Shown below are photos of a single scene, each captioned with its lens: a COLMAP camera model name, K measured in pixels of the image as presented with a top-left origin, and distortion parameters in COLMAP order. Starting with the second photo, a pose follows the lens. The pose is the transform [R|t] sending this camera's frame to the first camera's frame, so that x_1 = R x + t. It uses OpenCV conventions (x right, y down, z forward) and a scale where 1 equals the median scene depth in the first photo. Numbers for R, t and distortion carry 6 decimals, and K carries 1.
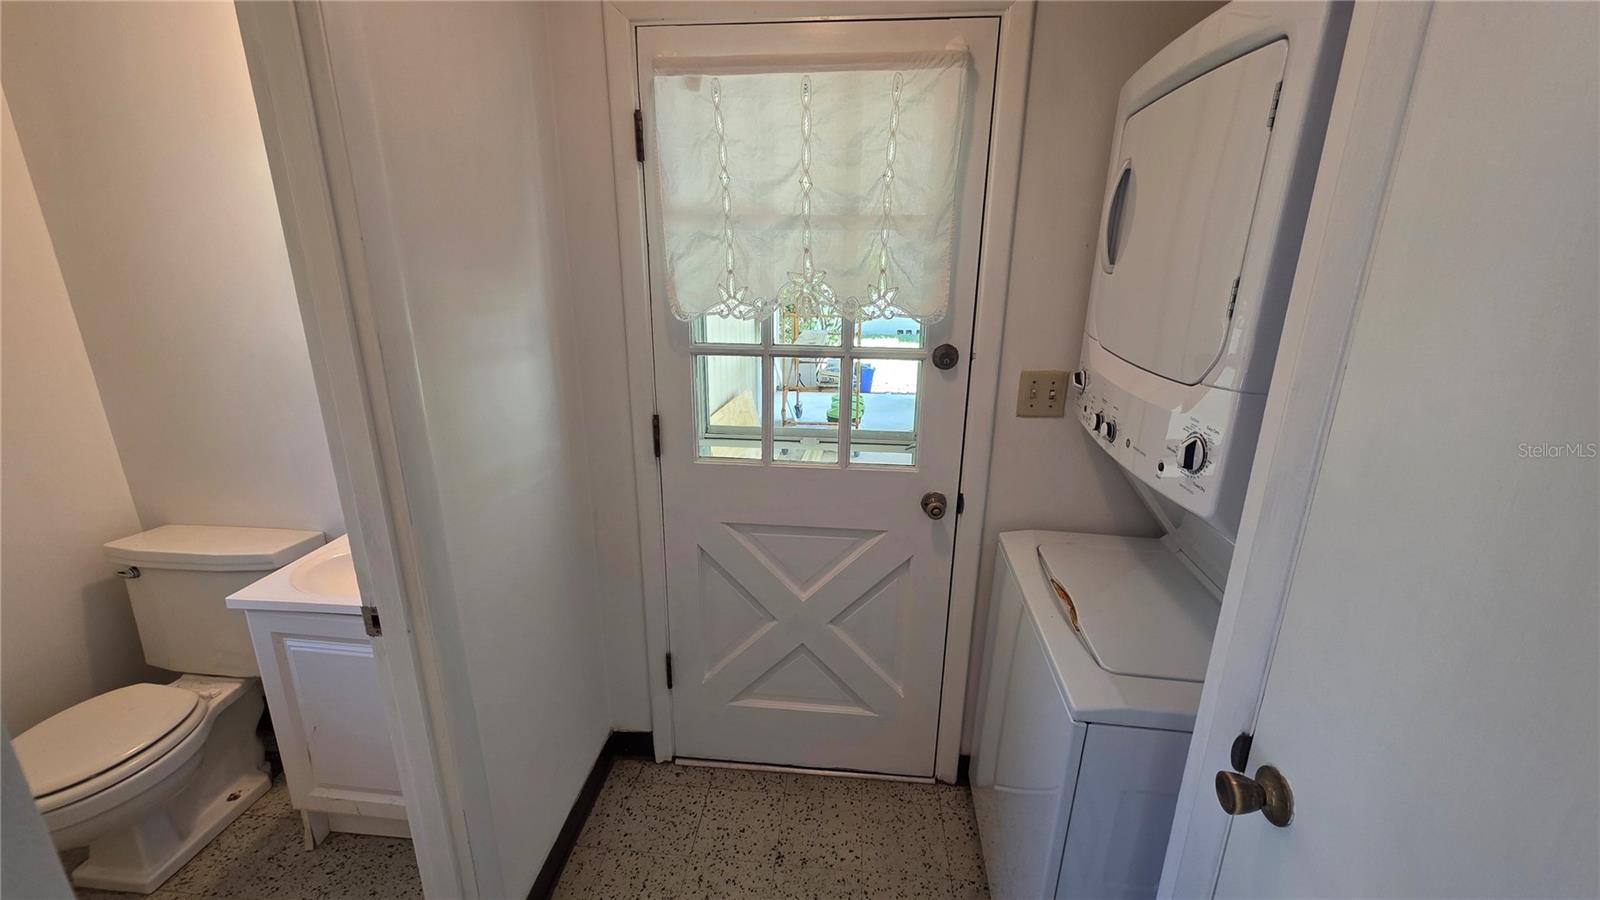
lens RADIAL K [[635.9, 0, 801.0], [0, 635.9, 462.3], [0, 0, 1]] dist [0.002037, 0.000172]
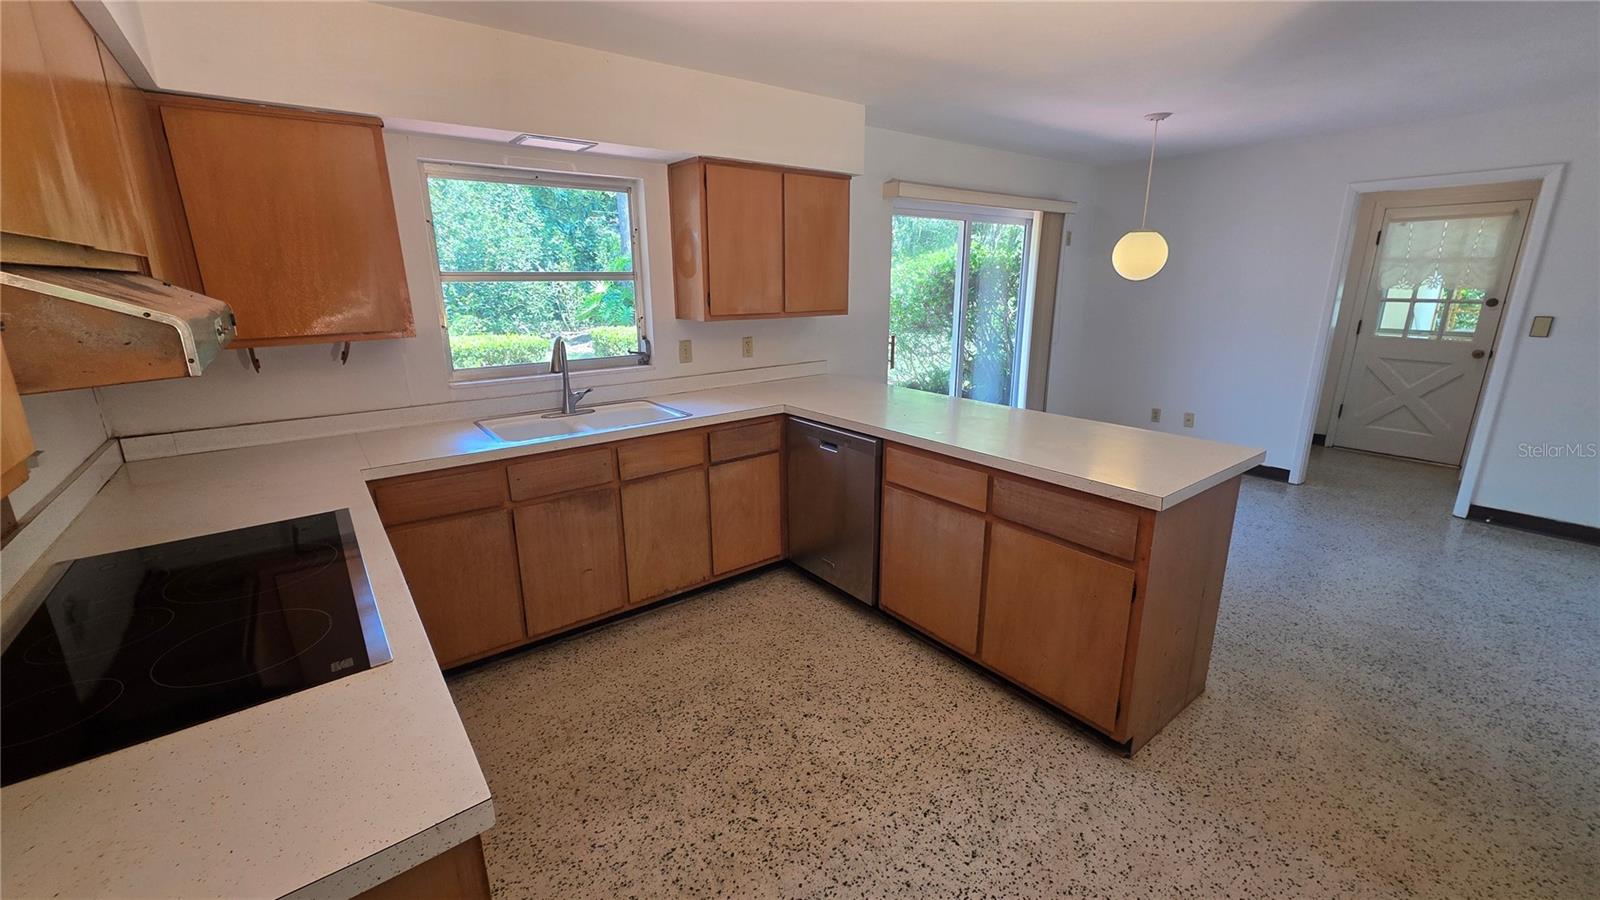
lens RADIAL K [[635.9, 0, 795.3], [0, 635.9, 446.0], [0, 0, 1]] dist [0.002037, 0.000172]
pose [[0.633673, 0.186145, -0.750872, 0.527408], [-0.213629, 0.974982, 0.061418, 1.019697], [0.743519, 0.121489, 0.657586, -3.367258]]
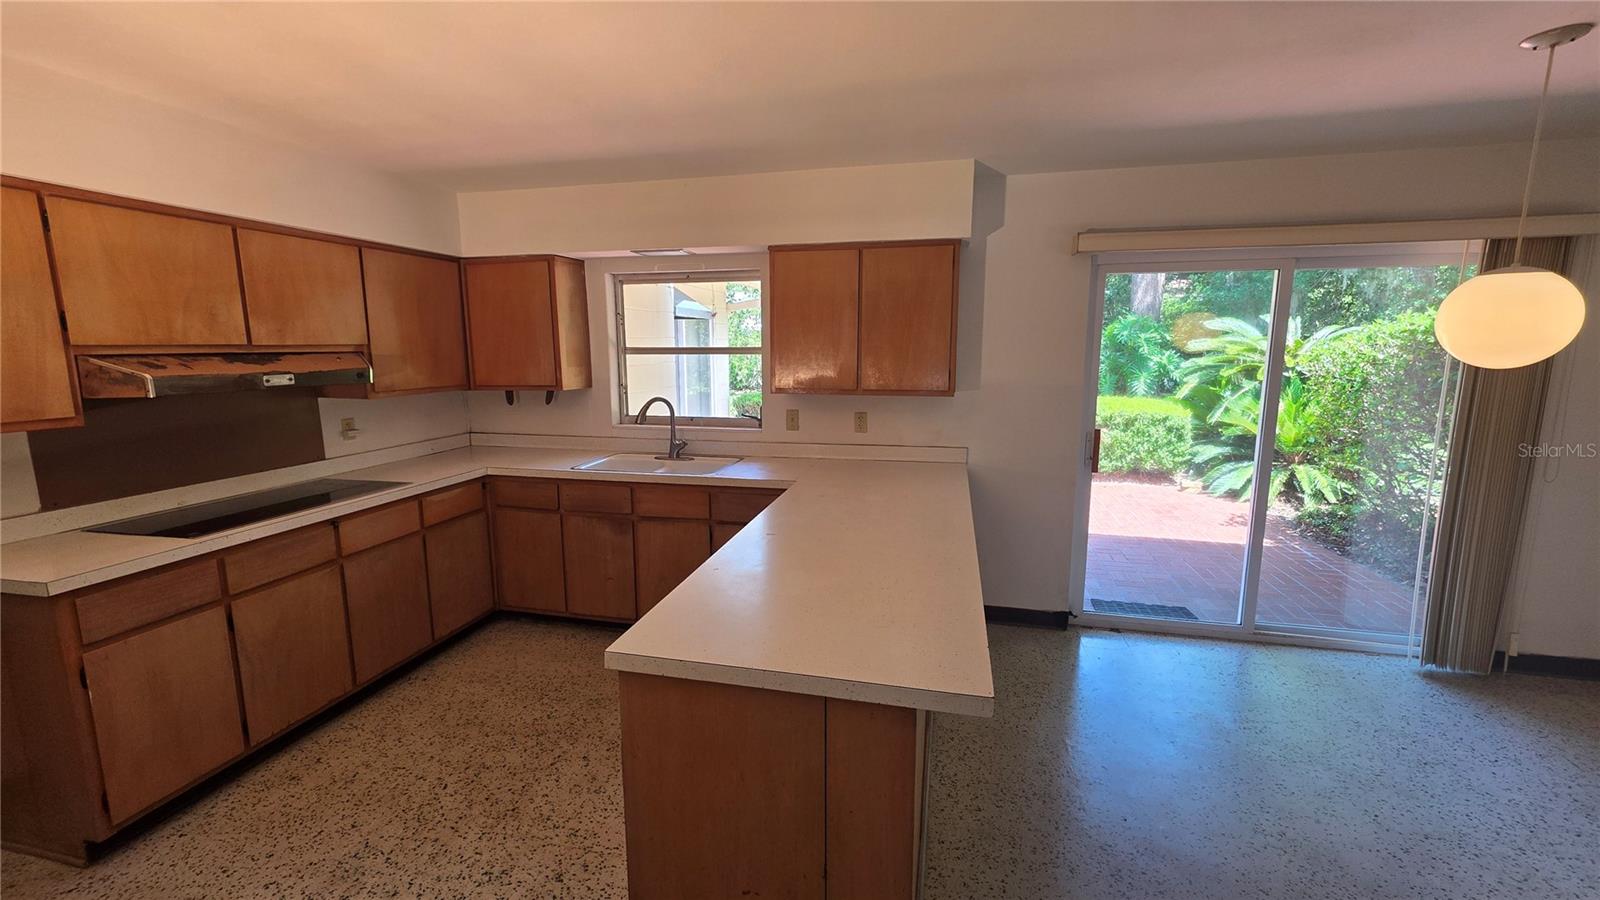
lens RADIAL K [[635.9, 0, 799.7], [0, 635.9, 443.0], [0, 0, 1]] dist [0.002037, 0.000172]
pose [[-0.198344, 0.142213, -0.969760, 0.859262], [-0.283976, 0.938641, 0.195731, 0.534111], [0.938092, 0.314211, -0.145789, -1.862953]]
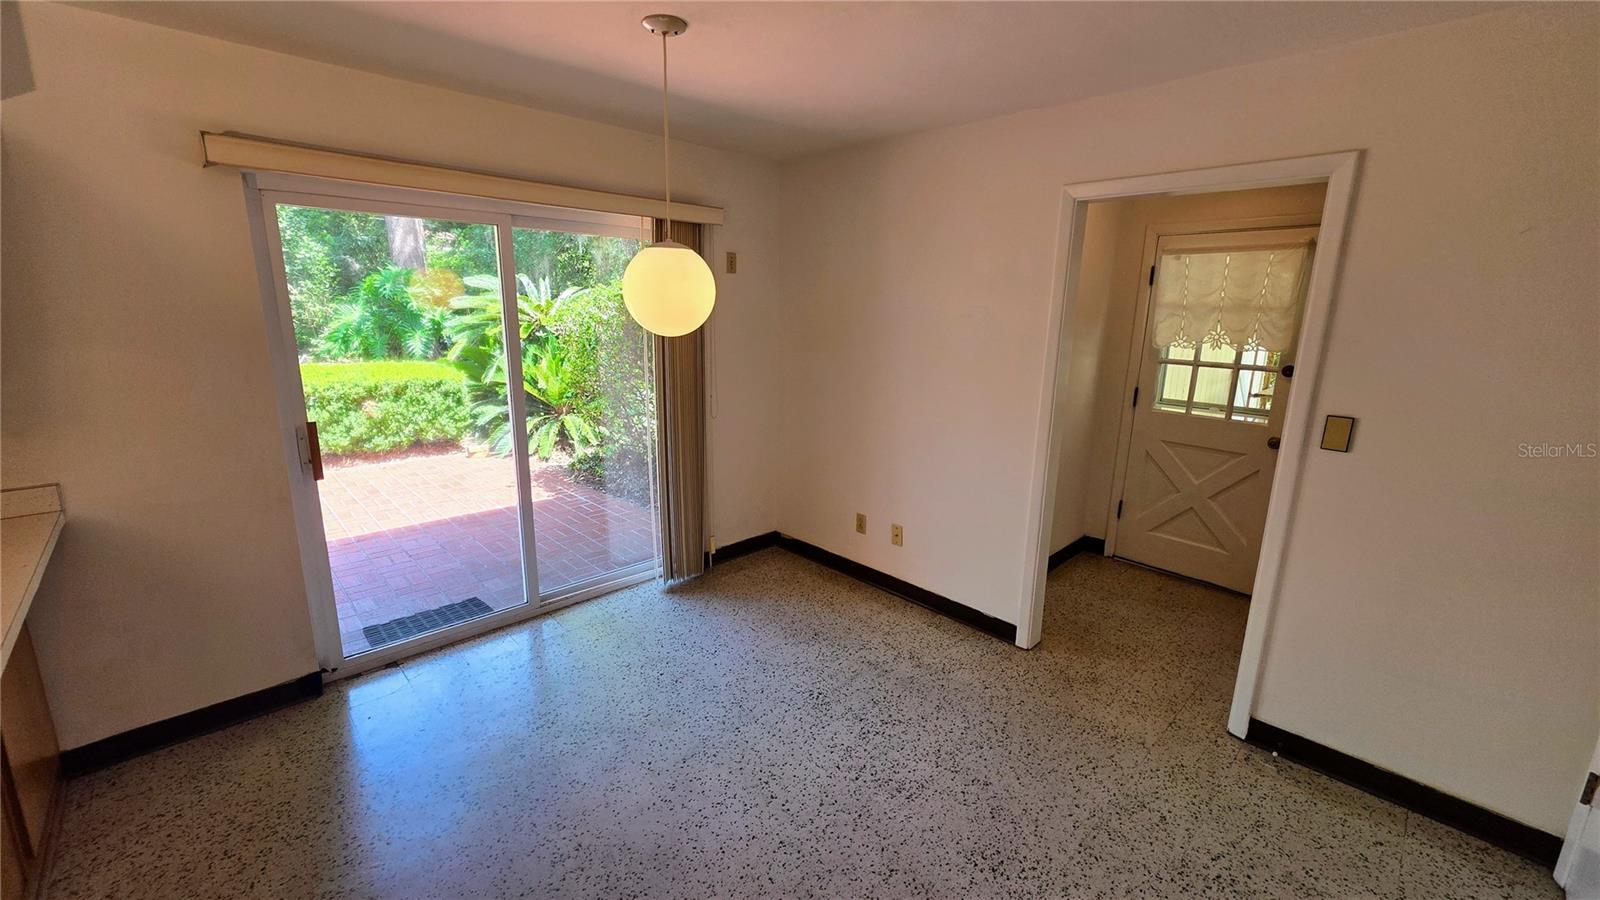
lens RADIAL K [[635.9, 0, 796.0], [0, 635.9, 446.7], [0, 0, 1]] dist [0.002037, 0.000172]
pose [[0.719515, 0.156293, -0.676661, 0.514744], [-0.212735, 0.977110, -0.000519, 0.430097], [0.661091, 0.144323, 0.736294, -1.605633]]
